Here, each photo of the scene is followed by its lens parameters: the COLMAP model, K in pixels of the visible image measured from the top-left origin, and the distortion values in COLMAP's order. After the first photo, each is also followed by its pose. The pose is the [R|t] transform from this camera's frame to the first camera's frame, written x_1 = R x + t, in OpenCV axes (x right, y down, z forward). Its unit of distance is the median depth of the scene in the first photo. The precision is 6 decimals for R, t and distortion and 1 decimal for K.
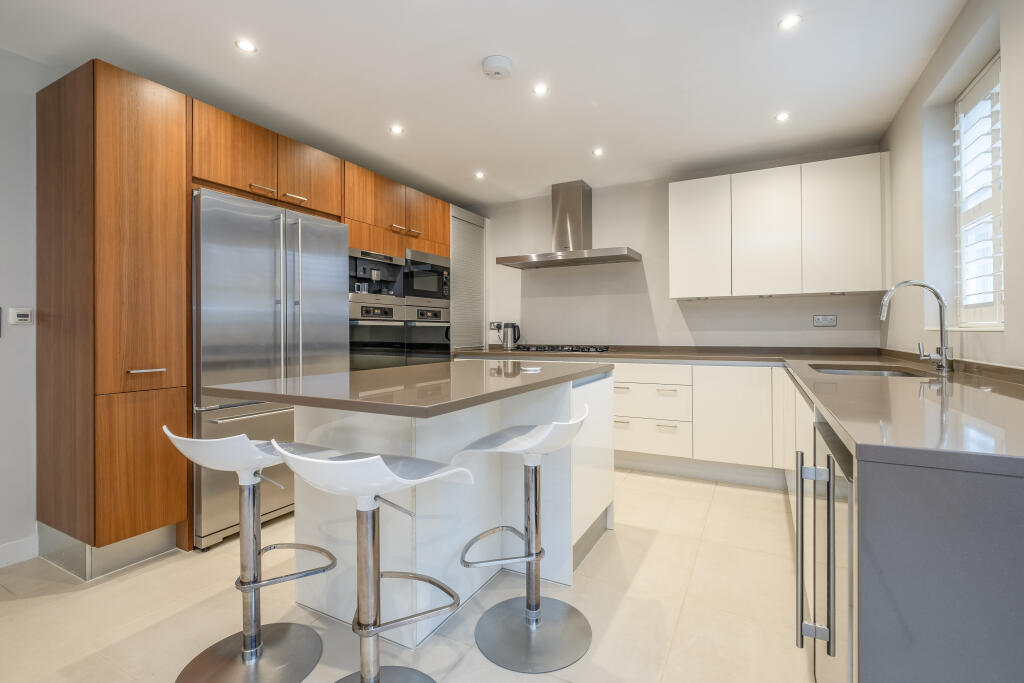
lens RADIAL K [[456.6, 0, 529.8], [0, 456.6, 332.1], [0, 0, 1]] dist [-0.005901, -0.000230]
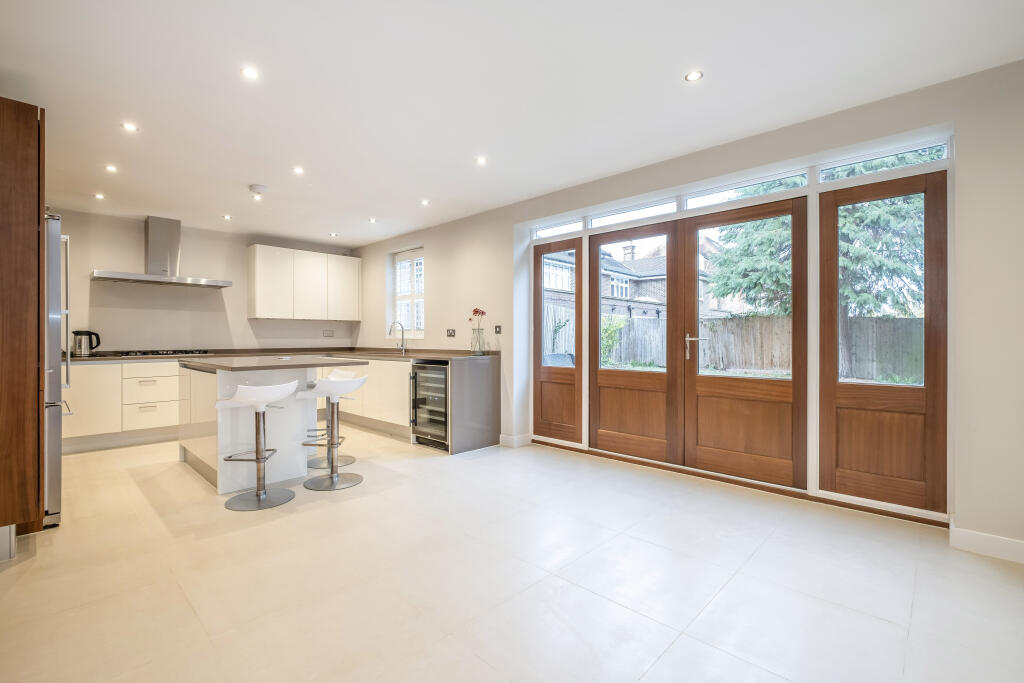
lens RADIAL K [[457.6, 0, 512.0], [0, 457.6, 341.5], [0, 0, 1]] dist [-0.000098, 0.000074]
pose [[0.281100, -0.003749, 0.959671, -1.123270], [0.001724, 0.999993, 0.003401, 0.003851], [-0.959677, 0.000698, 0.281104, -0.334366]]
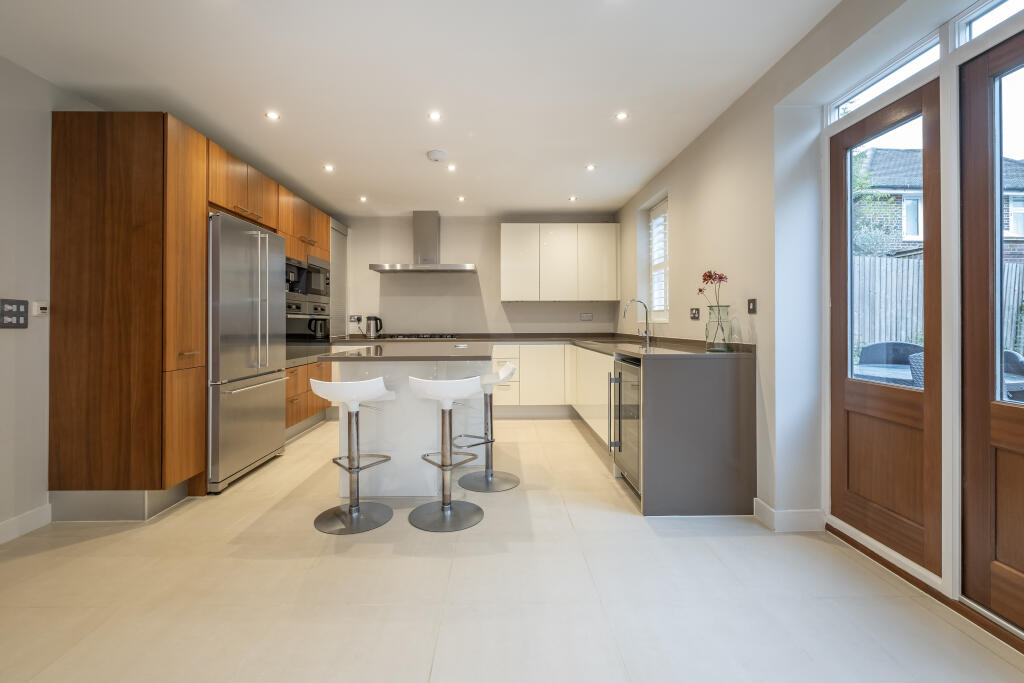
lens RADIAL K [[465.0, 0, 512.9], [0, 465.0, 322.1], [0, 0, 1]] dist [-0.000530, 0.000013]
pose [[0.877975, 0.002129, 0.478701, -0.451786], [0.000510, 0.999985, -0.005382, 0.003058], [-0.478705, 0.004969, 0.877962, -0.404512]]
